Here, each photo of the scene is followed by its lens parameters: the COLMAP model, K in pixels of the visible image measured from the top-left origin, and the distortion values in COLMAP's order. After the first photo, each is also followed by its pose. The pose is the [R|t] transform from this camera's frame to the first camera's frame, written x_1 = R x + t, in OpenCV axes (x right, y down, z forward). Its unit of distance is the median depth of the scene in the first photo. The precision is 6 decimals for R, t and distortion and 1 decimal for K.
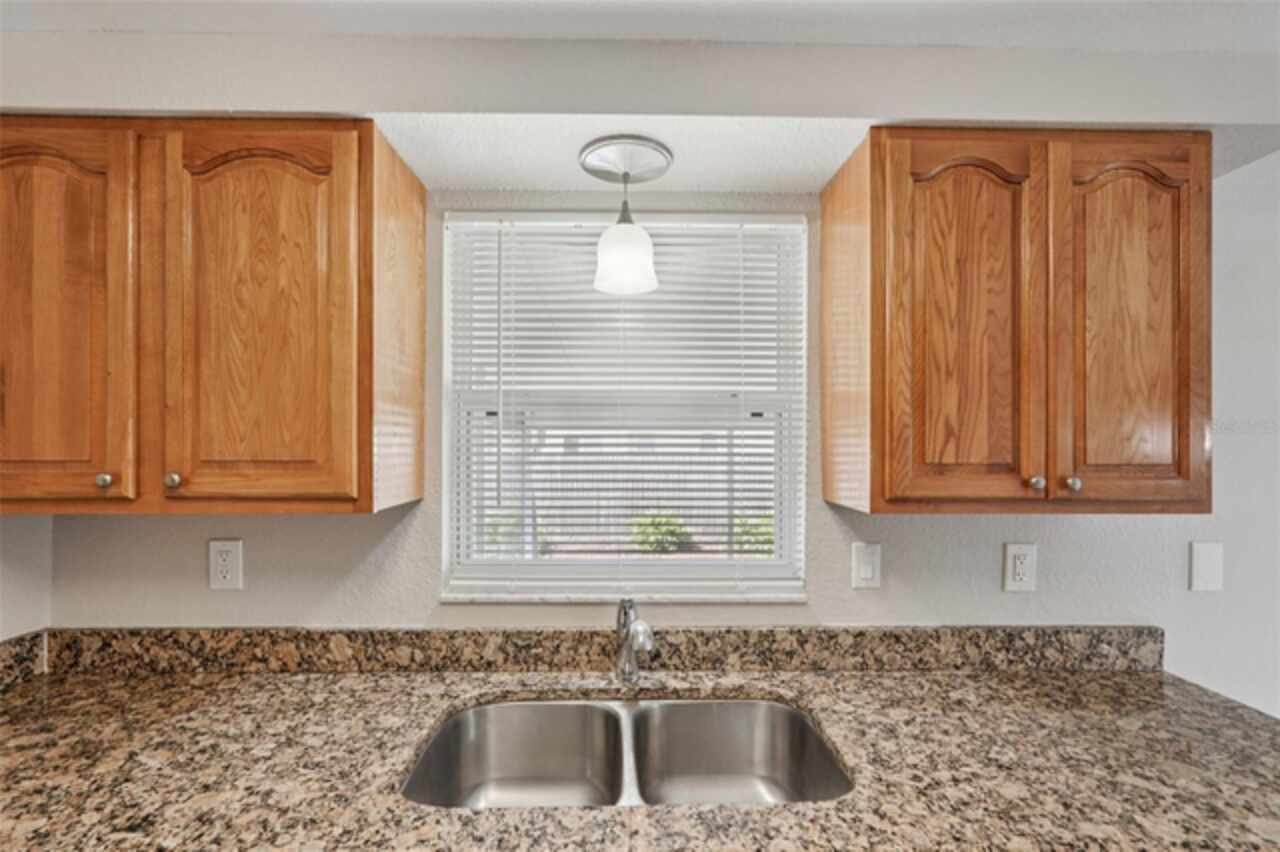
lens RADIAL K [[573.0, 0, 611.0], [0, 573.0, 443.9], [0, 0, 1]] dist [-0.004951, 0.002869]
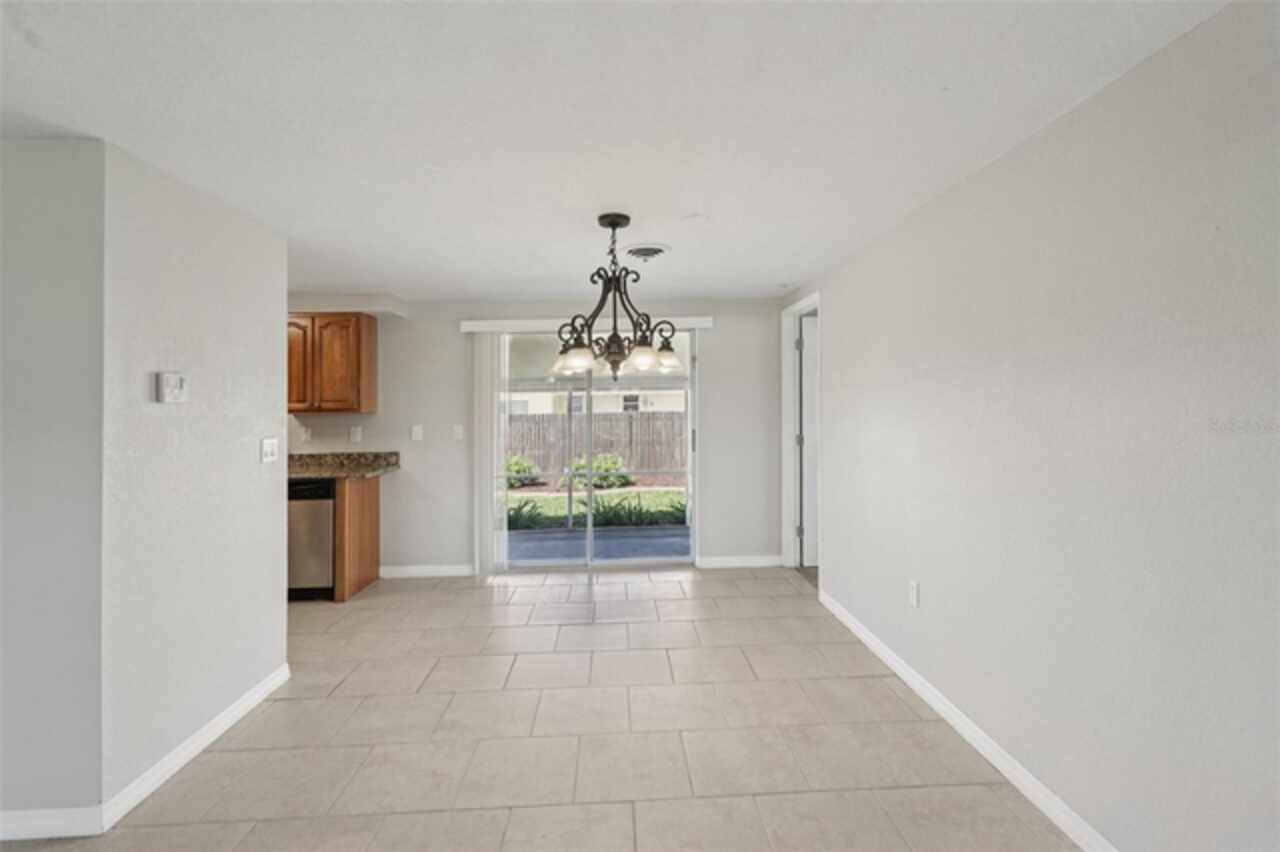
lens RADIAL K [[573.0, 0, 654.8], [0, 573.0, 402.2], [0, 0, 1]] dist [-0.004951, 0.002869]
pose [[0.998845, -0.012275, 0.046450, 2.283944], [0.012690, 0.999882, -0.008649, 0.085008], [-0.046338, 0.009229, 0.998883, -2.325085]]
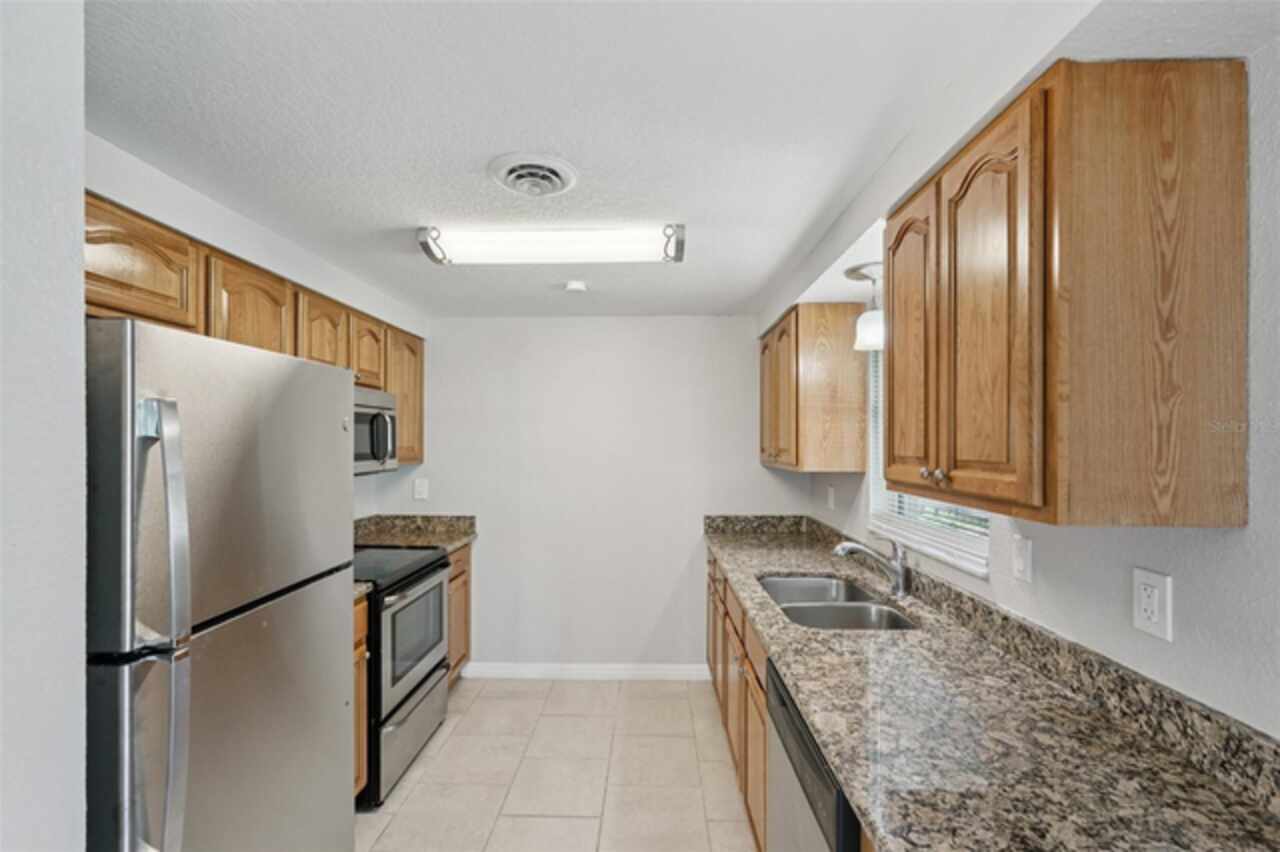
lens RADIAL K [[573.0, 0, 637.0], [0, 573.0, 433.5], [0, 0, 1]] dist [-0.004951, 0.002869]
pose [[-0.032781, -0.009736, -0.999415, 1.525797], [-0.004131, 0.999945, -0.009606, 0.000164], [0.999454, 0.003814, -0.032820, 0.344225]]
